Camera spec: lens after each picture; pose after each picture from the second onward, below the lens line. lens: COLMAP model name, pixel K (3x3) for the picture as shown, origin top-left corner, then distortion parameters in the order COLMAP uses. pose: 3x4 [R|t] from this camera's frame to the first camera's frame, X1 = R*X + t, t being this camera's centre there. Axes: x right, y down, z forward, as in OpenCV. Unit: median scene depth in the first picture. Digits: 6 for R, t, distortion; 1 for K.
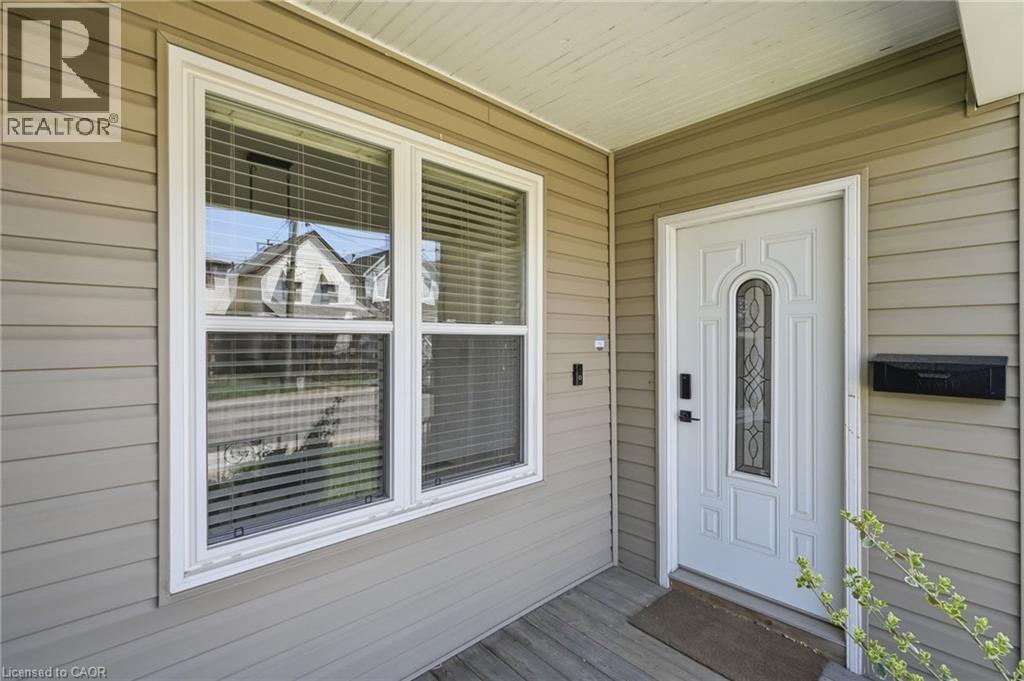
lens RADIAL K [[461.0, 0, 512.0], [0, 461.0, 340.5], [0, 0, 1]] dist [0.002686, 0.000285]
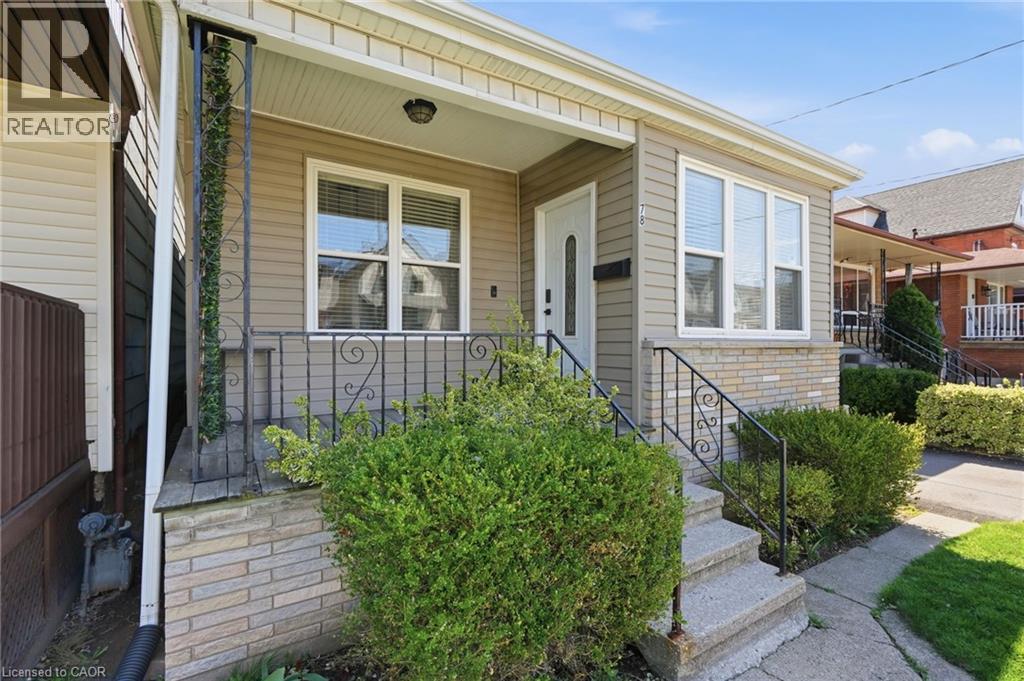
lens RADIAL K [[461.0, 0, 512.0], [0, 461.0, 340.5], [0, 0, 1]] dist [0.002686, 0.000285]
pose [[0.980711, 0.001407, -0.195457, 0.656374], [-0.002899, 0.999969, -0.007348, 0.323524], [0.195441, 0.007773, 0.980685, -0.951920]]
